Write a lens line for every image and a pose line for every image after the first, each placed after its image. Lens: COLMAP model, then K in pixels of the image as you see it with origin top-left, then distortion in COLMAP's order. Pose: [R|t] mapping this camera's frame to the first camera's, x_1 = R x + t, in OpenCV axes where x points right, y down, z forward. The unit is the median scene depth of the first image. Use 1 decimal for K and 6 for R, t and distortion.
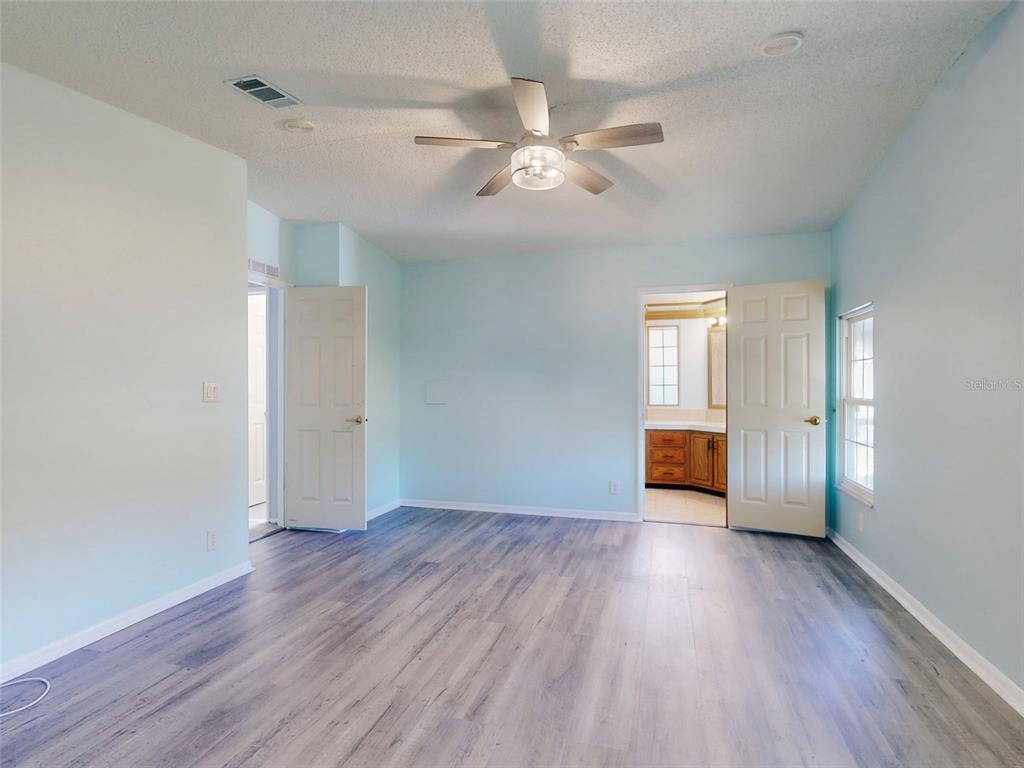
lens RADIAL K [[513.2, 0, 511.8], [0, 513.2, 385.7], [0, 0, 1]] dist [-0.005223, -0.000568]
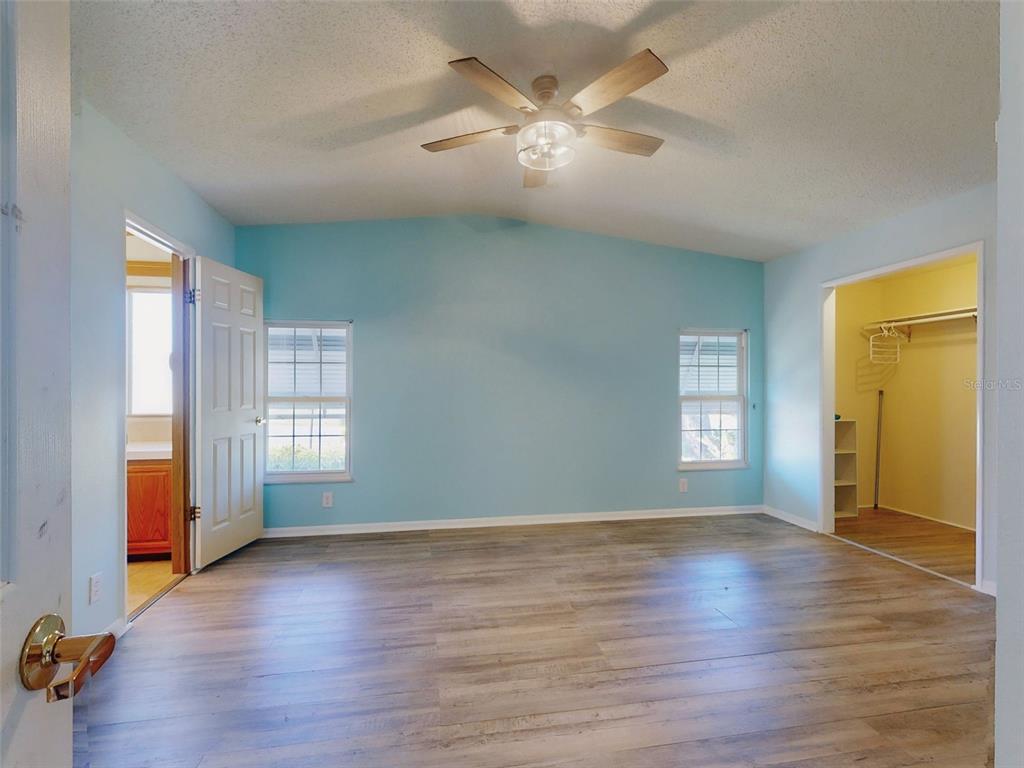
lens RADIAL K [[501.7, 0, 511.2], [0, 501.7, 388.4], [0, 0, 1]] dist [-0.004120, 0.000588]
pose [[-0.457001, -0.002326, 0.889463, -0.640499], [-0.007222, 0.999973, -0.001096, 0.005180], [-0.889437, -0.006925, -0.457006, 1.329400]]
